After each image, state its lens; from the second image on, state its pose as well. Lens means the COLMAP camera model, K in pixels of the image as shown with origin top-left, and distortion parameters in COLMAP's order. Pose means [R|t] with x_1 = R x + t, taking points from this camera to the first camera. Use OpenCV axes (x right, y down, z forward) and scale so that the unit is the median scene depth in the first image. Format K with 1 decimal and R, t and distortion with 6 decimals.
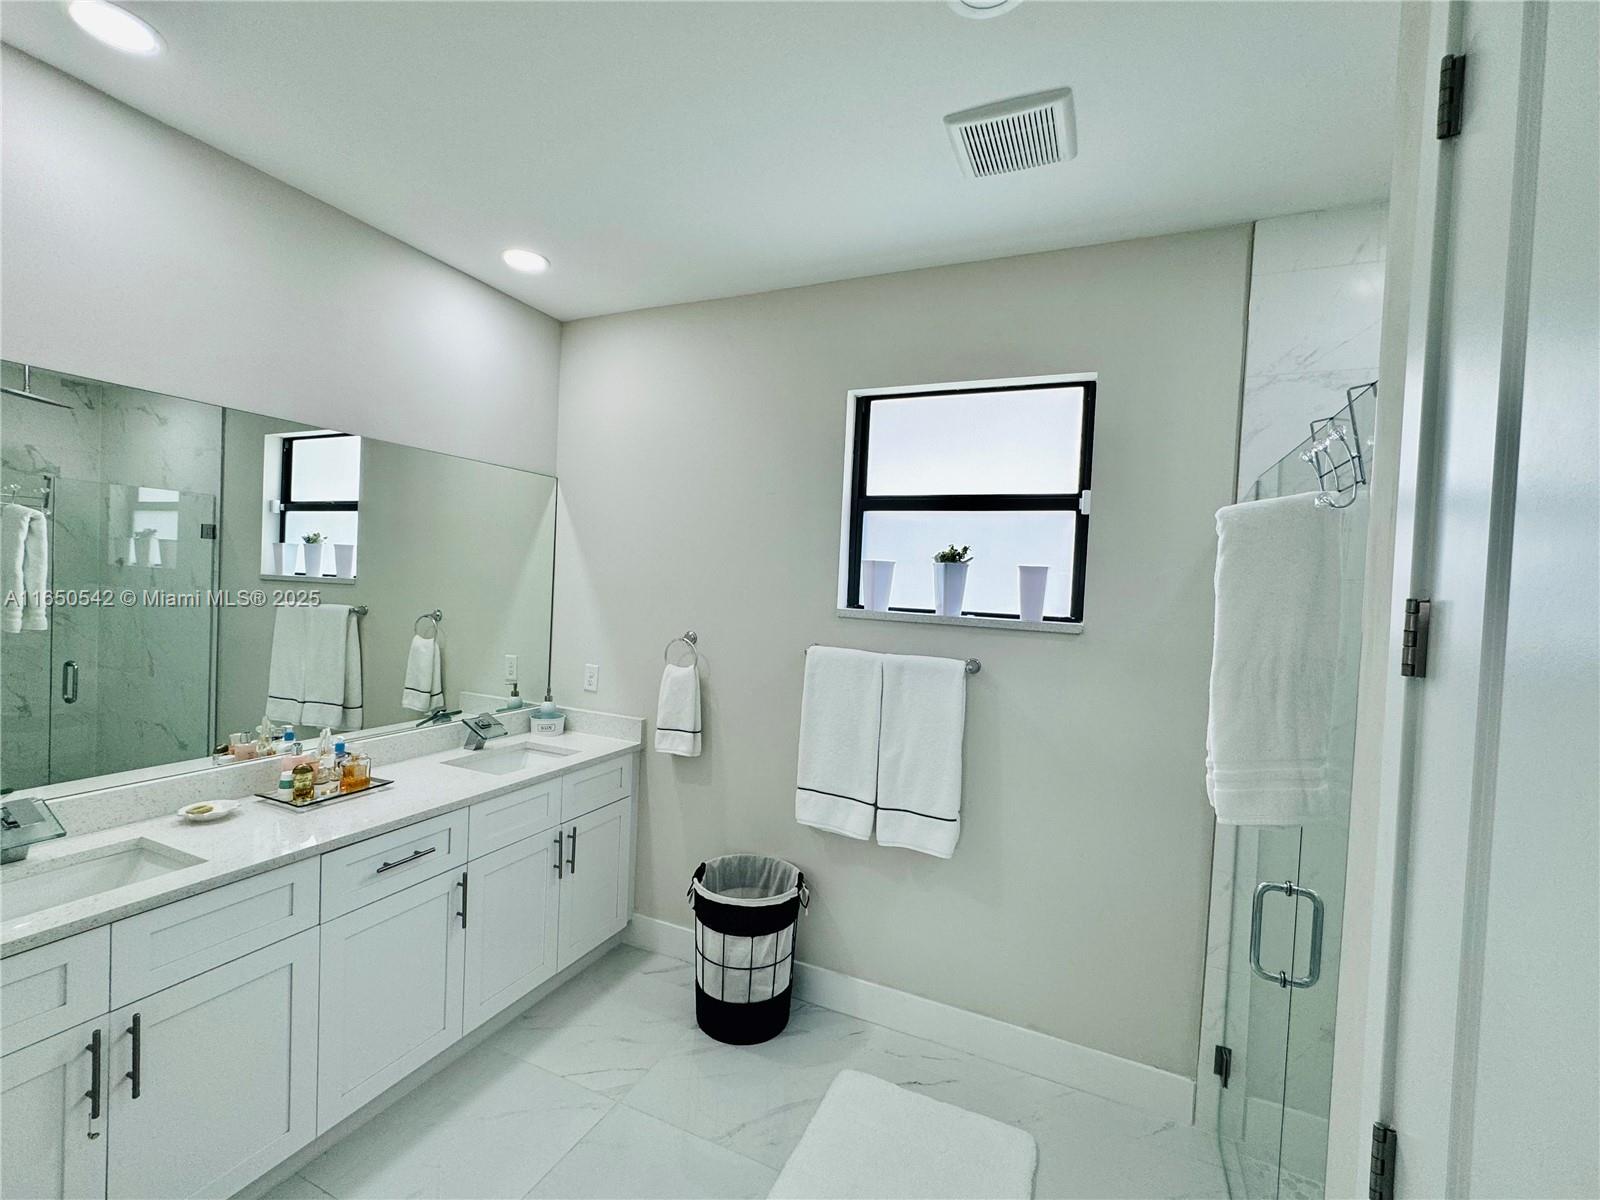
lens RADIAL K [[707.9, 0, 800.0], [0, 707.9, 600.0], [0, 0, 1]] dist [0.001804, 0.000217]
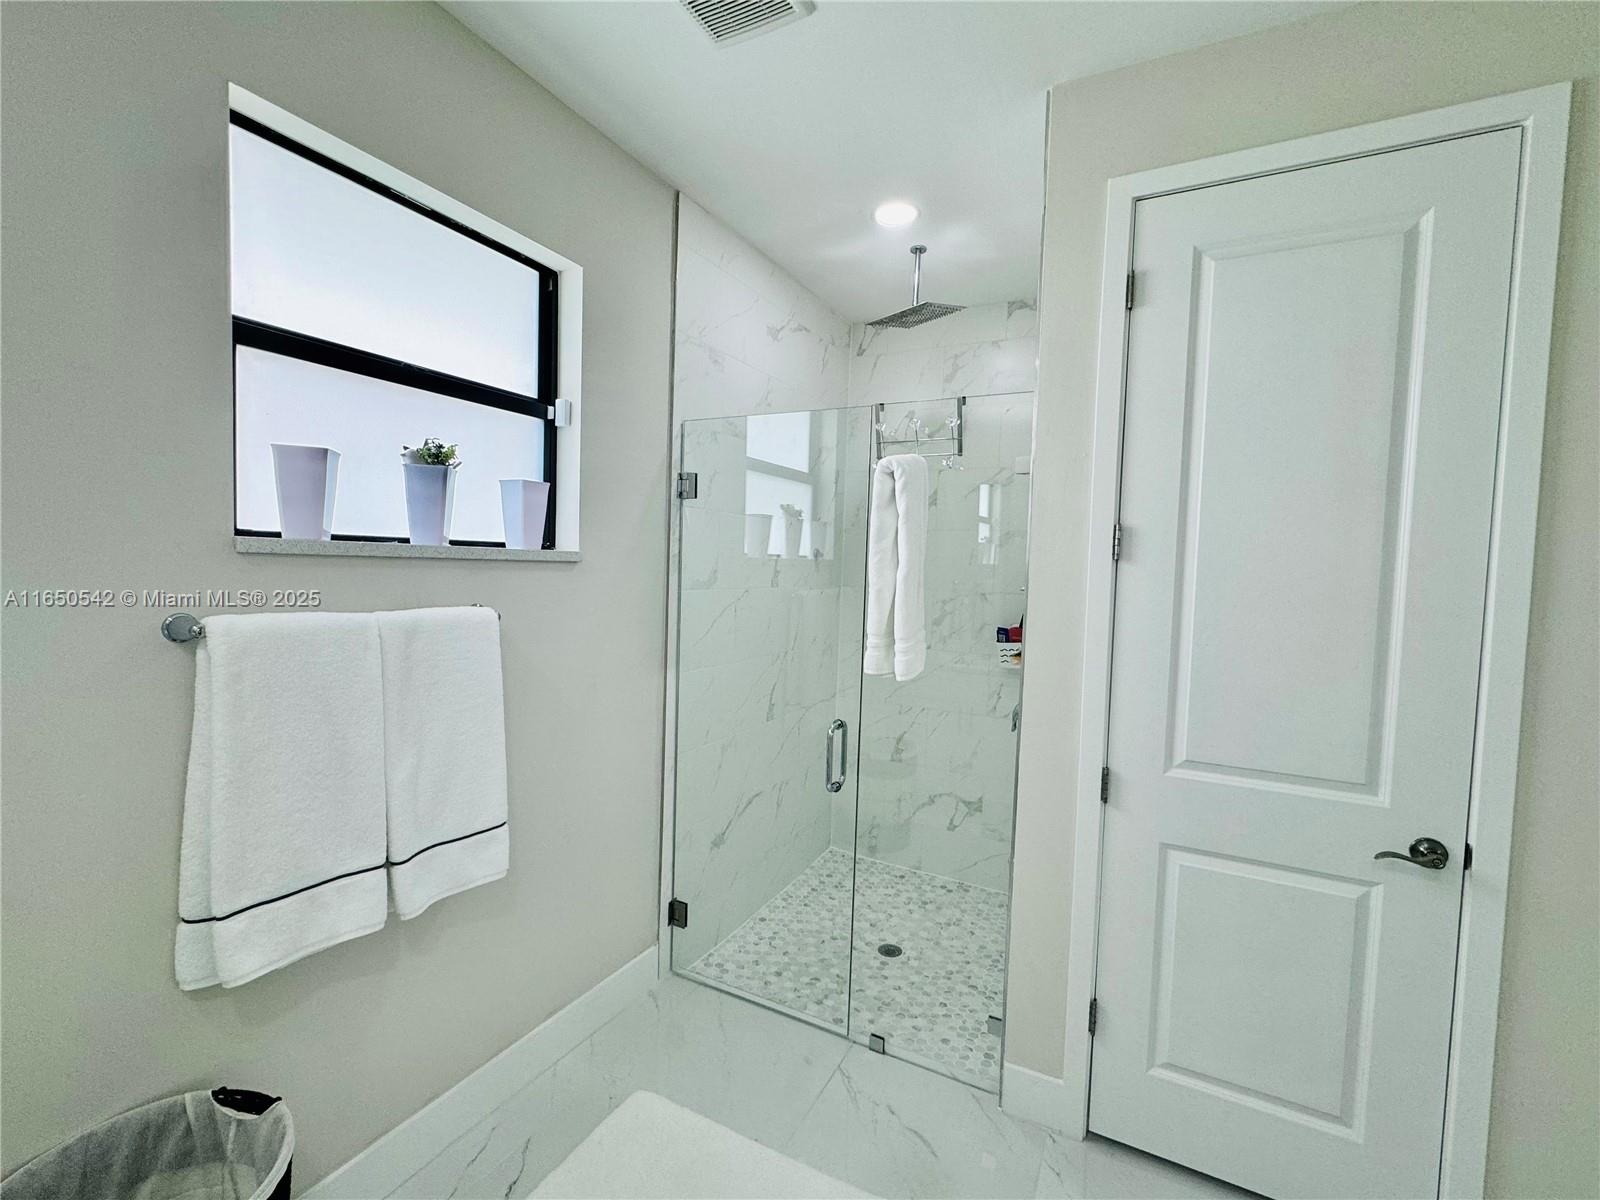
lens RADIAL K [[696.6, 0, 799.8], [0, 696.6, 604.5], [0, 0, 1]] dist [-0.002665, 0.000205]
pose [[0.058514, -0.102608, 0.992999, -0.449818], [-0.002311, 0.994687, 0.102918, 0.009678], [-0.998284, -0.008317, 0.057966, 0.636615]]
